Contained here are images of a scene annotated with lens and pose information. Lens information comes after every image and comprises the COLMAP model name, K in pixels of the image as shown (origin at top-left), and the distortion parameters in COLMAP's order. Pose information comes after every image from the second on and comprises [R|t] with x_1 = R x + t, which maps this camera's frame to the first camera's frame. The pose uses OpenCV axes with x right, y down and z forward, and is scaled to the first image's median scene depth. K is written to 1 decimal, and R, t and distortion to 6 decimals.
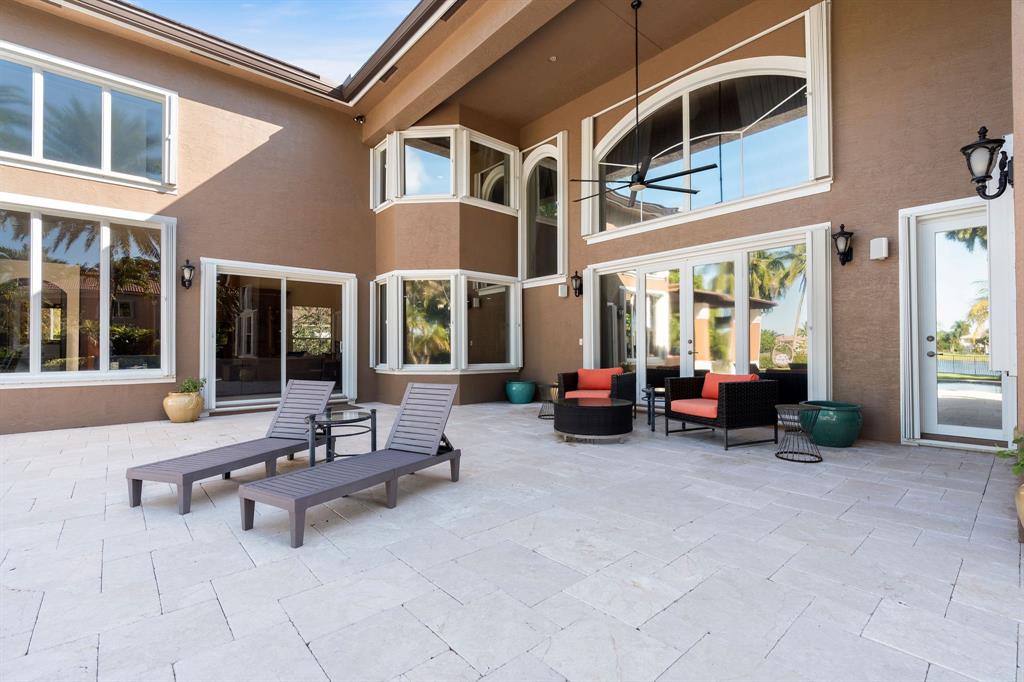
lens RADIAL K [[467.0, 0, 509.5], [0, 467.0, 342.4], [0, 0, 1]] dist [-0.000024, 0.000304]
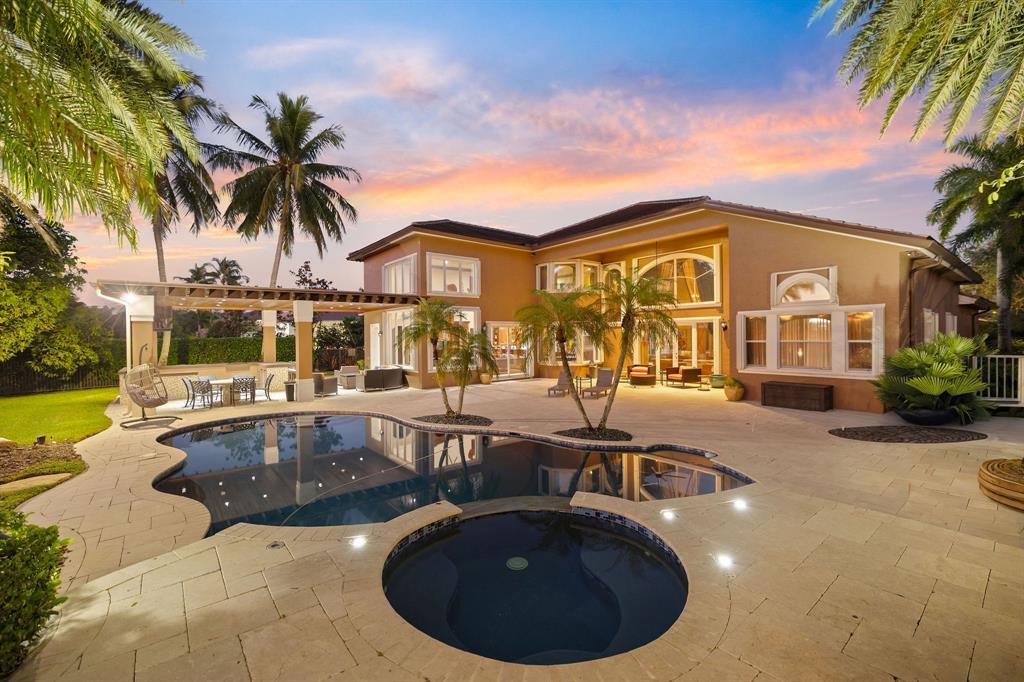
lens RADIAL K [[438.5, 0, 512.0], [0, 438.5, 341.0], [0, 0, 1]] dist [0.000154, -0.000091]
pose [[0.999313, -0.003363, -0.036907, -0.468635], [0.004273, 0.999688, 0.024601, -0.140704], [0.036812, -0.024742, 0.999016, -1.563939]]
